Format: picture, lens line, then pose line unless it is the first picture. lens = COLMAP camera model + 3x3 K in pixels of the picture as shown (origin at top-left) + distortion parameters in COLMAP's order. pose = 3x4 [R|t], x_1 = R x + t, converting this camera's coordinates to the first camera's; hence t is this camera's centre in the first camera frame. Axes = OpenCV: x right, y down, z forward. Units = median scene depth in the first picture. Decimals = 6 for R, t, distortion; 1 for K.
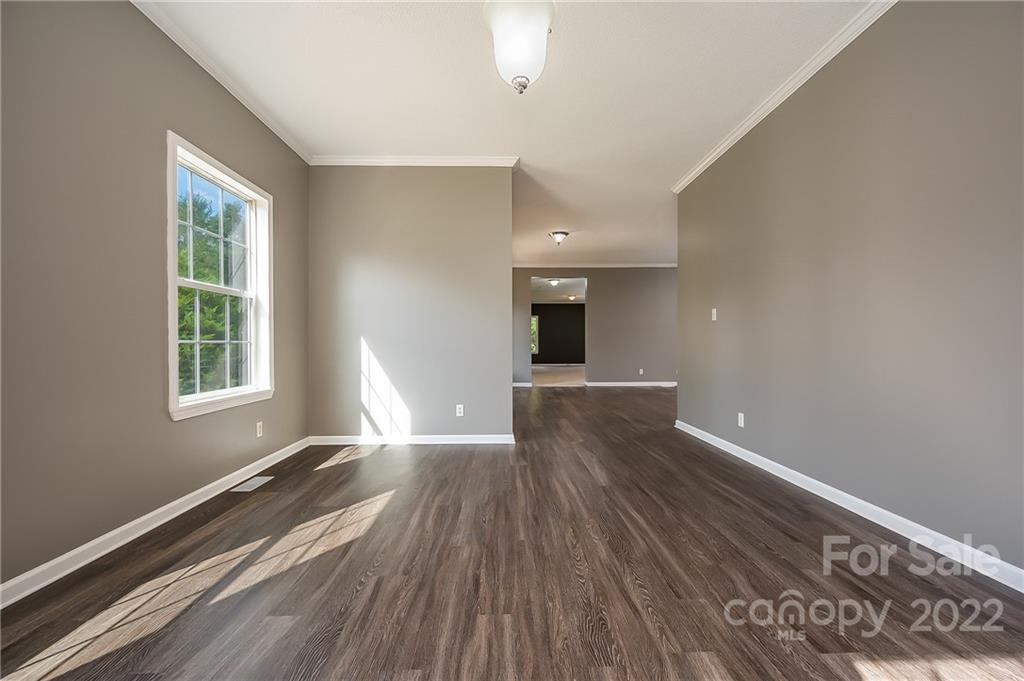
lens RADIAL K [[403.0, 0, 515.4], [0, 403.0, 345.3], [0, 0, 1]] dist [-0.001850, 0.000064]
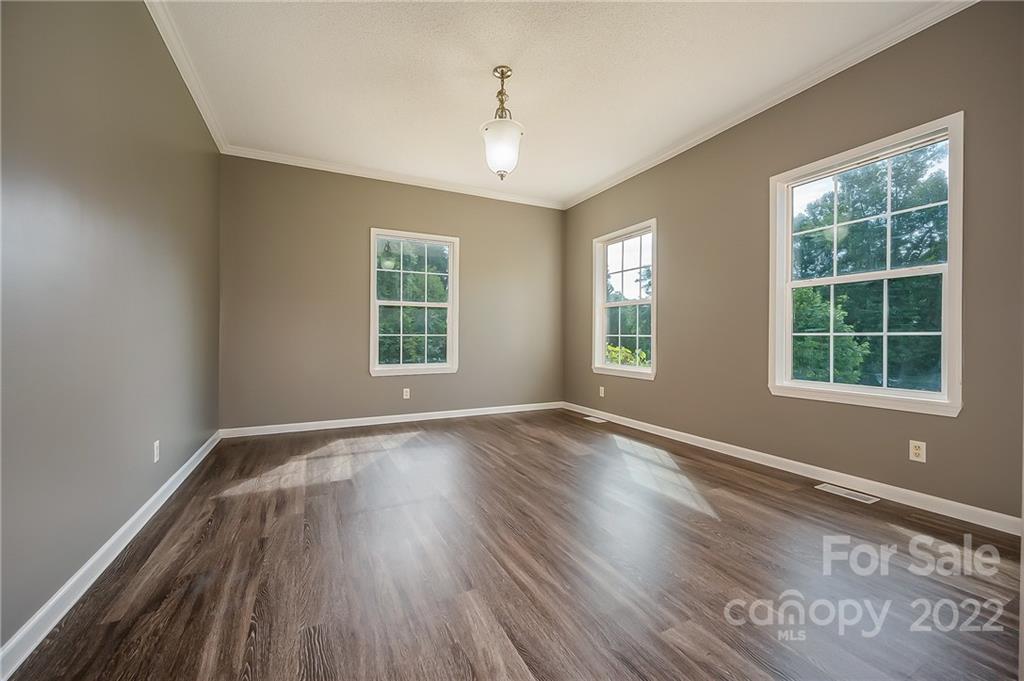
lens RADIAL K [[403.0, 0, 515.4], [0, 403.0, 345.3], [0, 0, 1]] dist [-0.001850, 0.000064]
pose [[-0.905939, 0.011674, -0.423248, 0.478863], [0.001376, 0.999696, 0.024628, -0.007794], [0.423407, 0.021729, -0.905679, 1.850192]]
